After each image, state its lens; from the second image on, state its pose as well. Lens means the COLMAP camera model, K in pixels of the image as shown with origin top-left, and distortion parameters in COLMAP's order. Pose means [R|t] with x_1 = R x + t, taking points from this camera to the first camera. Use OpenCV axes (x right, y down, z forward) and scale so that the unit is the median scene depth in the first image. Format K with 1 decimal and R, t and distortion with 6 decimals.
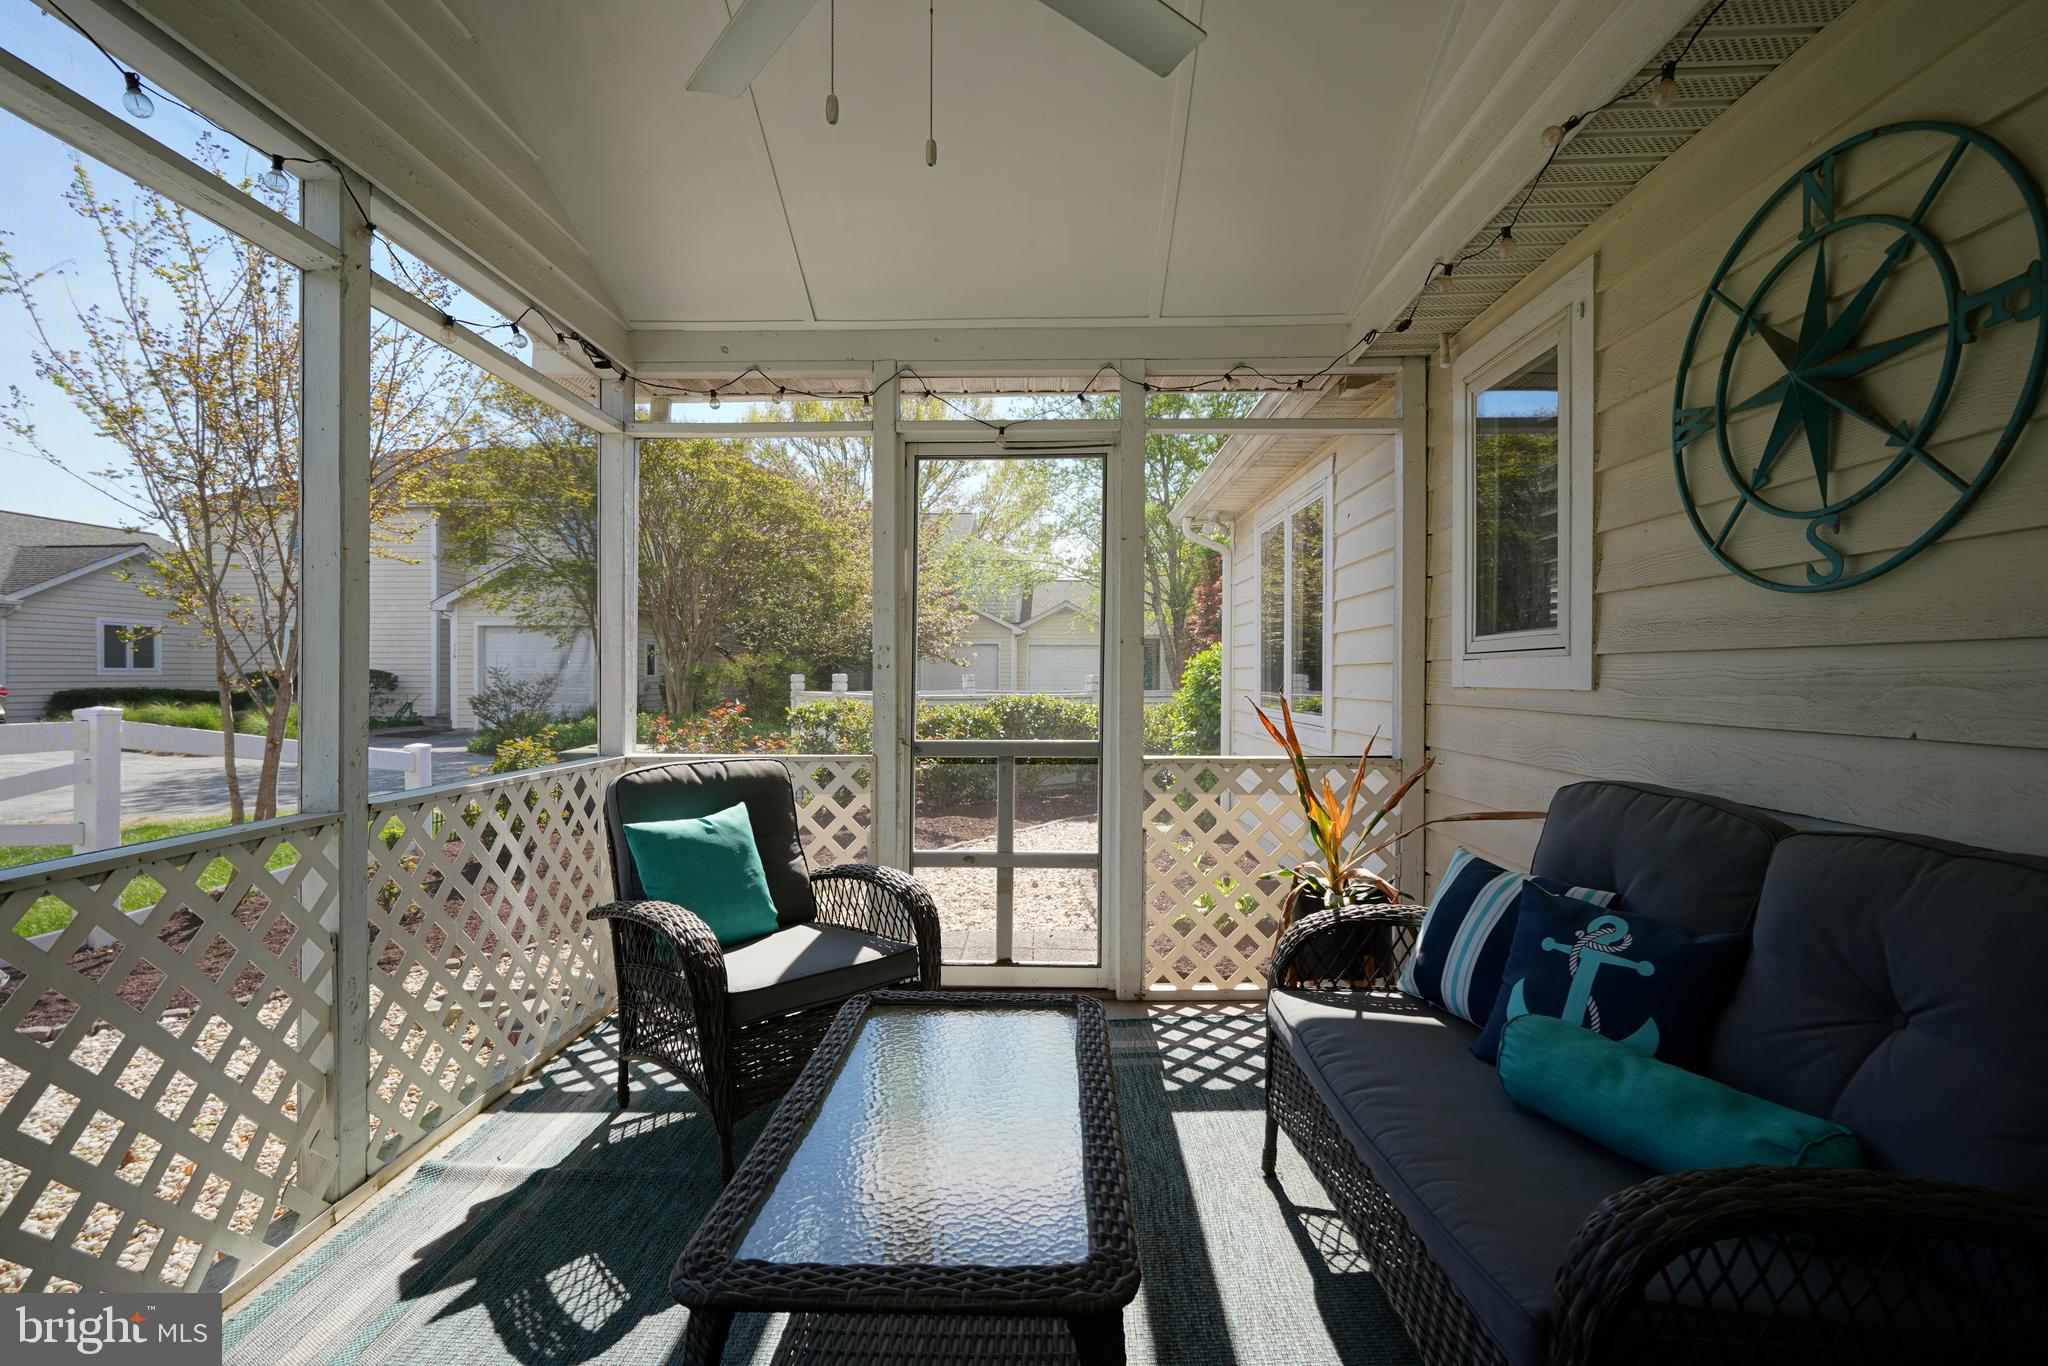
lens RADIAL K [[949.6, 0, 1024.0], [0, 949.6, 683.0], [0, 0, 1]] dist [-0.000715, 0.007703]
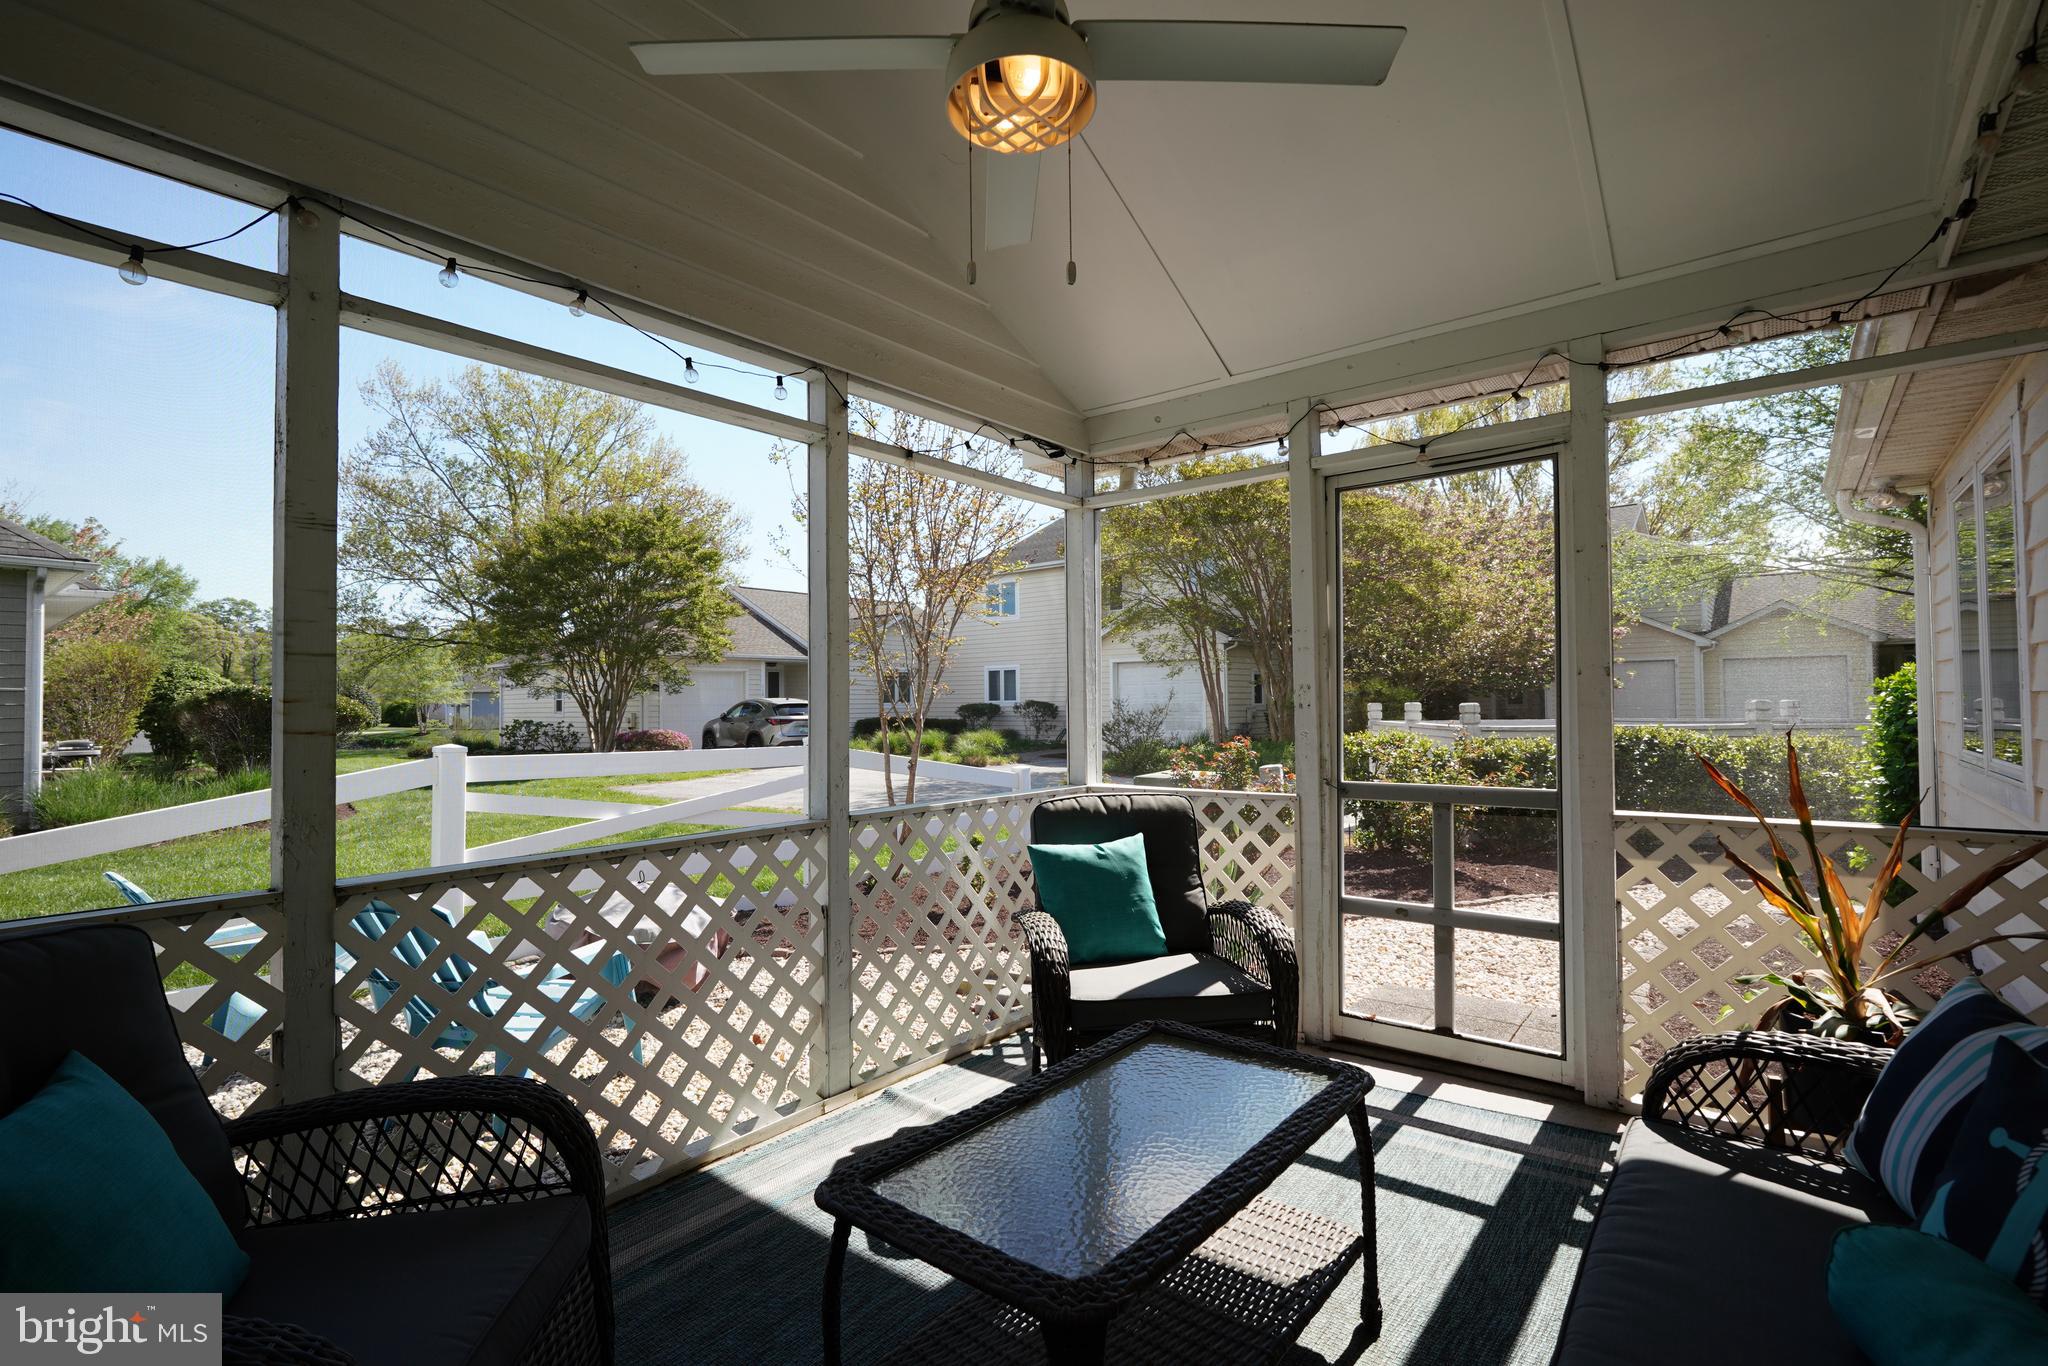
lens RADIAL K [[955.9, 0, 1016.6], [0, 955.9, 687.9], [0, 0, 1]] dist [0.012926, 0.000756]
pose [[0.796095, -0.021209, -0.604800, 0.224012], [0.008297, 0.999674, -0.024135, -0.014537], [0.605115, 0.014196, 0.796012, 0.022797]]
